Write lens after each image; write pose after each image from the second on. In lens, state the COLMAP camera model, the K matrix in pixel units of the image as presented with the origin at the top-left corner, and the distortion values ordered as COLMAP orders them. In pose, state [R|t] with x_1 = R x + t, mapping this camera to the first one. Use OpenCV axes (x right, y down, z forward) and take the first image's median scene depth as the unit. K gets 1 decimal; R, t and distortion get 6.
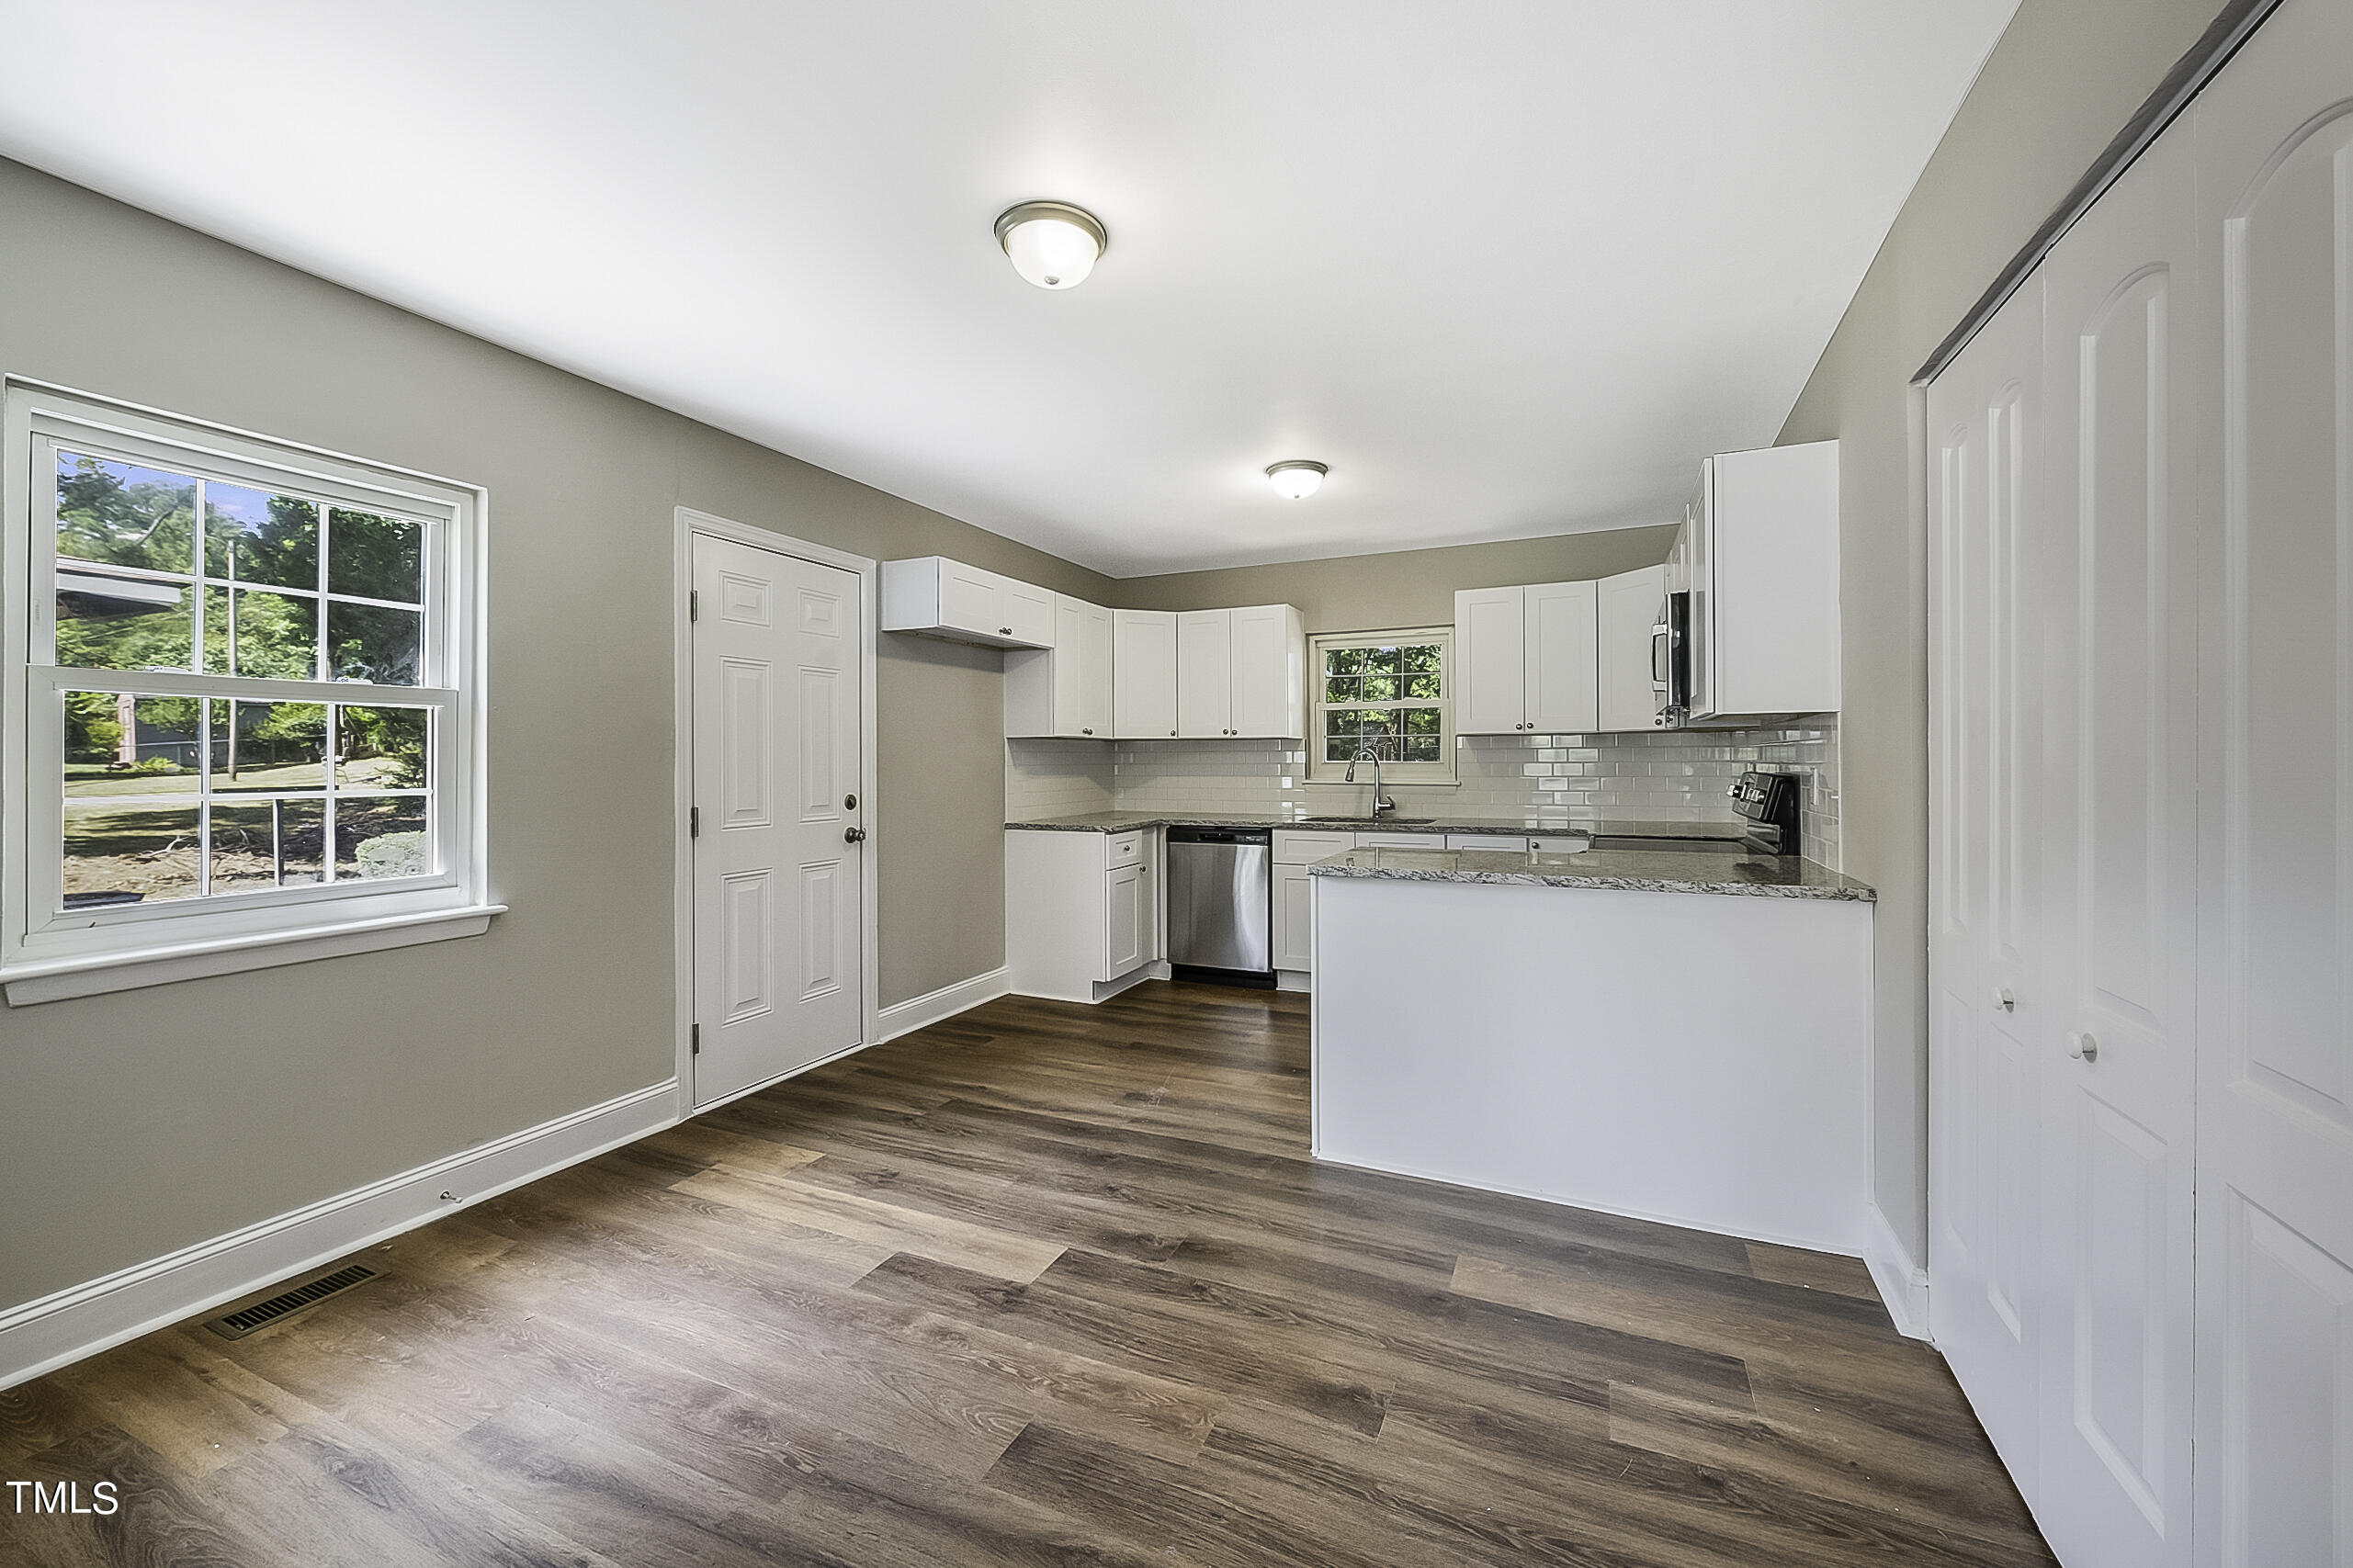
lens RADIAL K [[927.2, 0, 1181.2], [0, 927.2, 779.6], [0, 0, 1]] dist [0.001258, -0.000079]
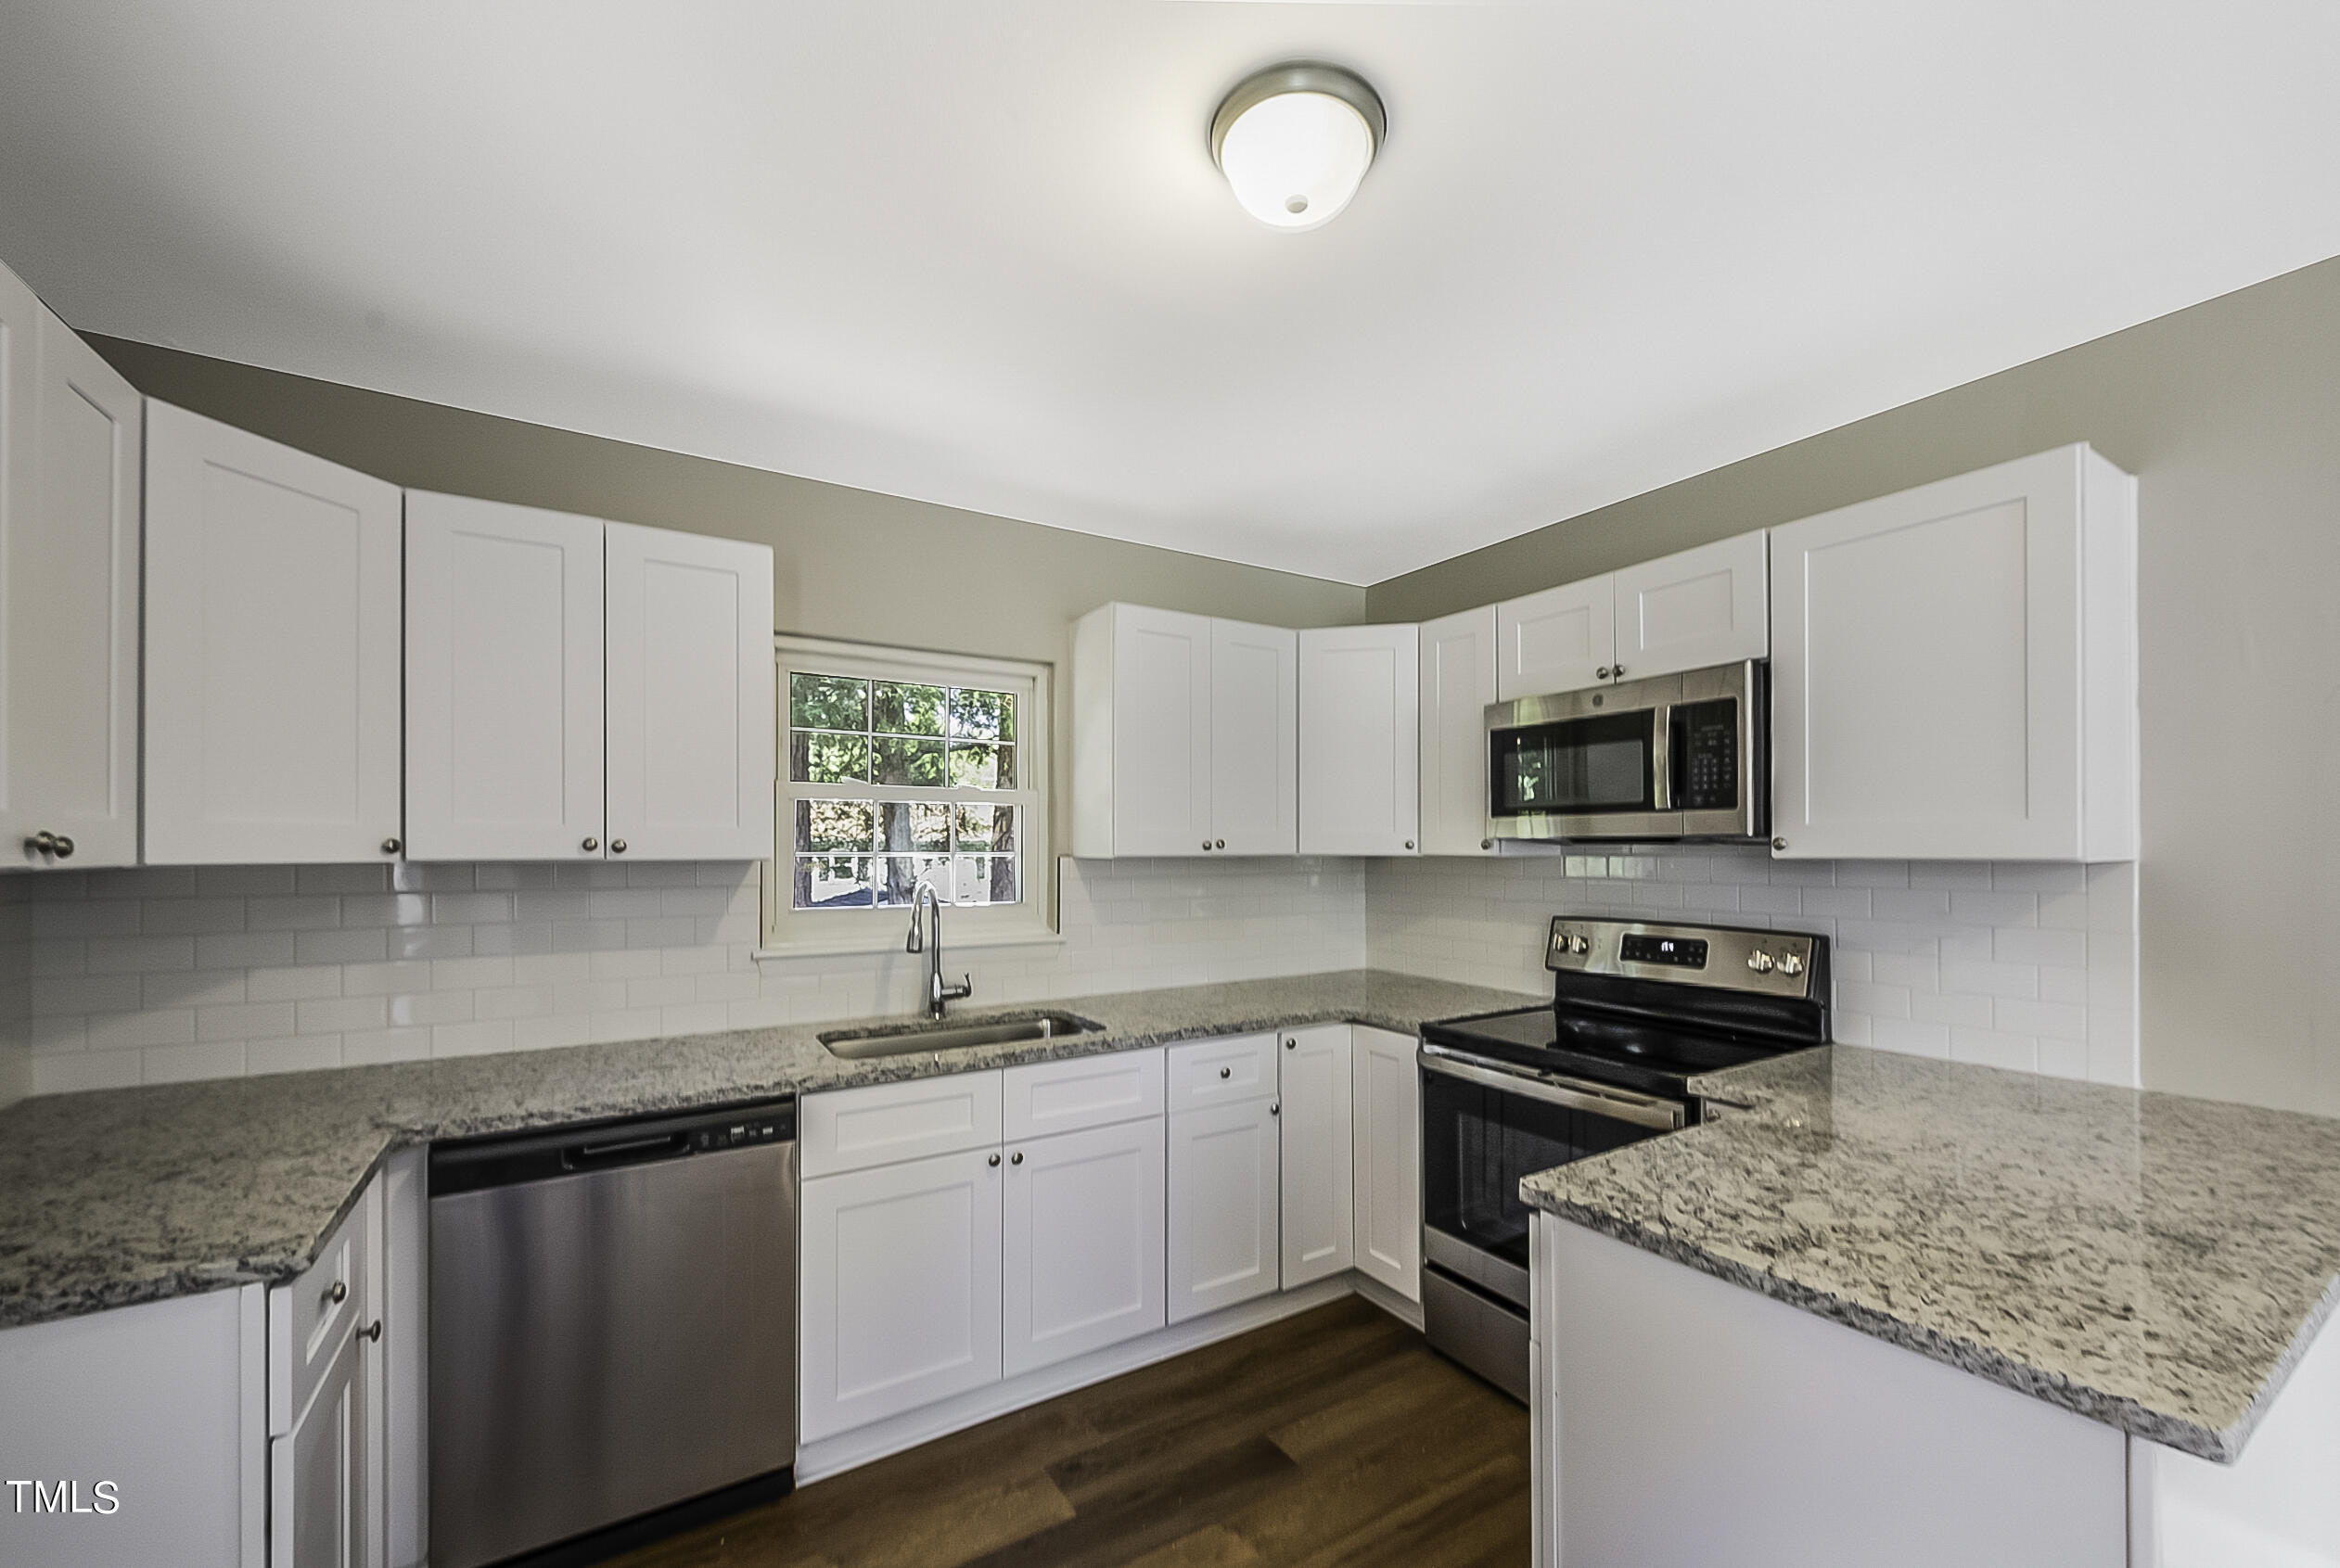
lens RADIAL K [[922.4, 0, 1178.1], [0, 922.4, 843.8], [0, 0, 1]] dist [0.006910, 0.000349]
pose [[0.548957, 0.014324, 0.835728, -0.140726], [0.018071, 0.999416, -0.029000, -0.037378], [-0.835655, 0.031022, 0.548378, 0.627855]]
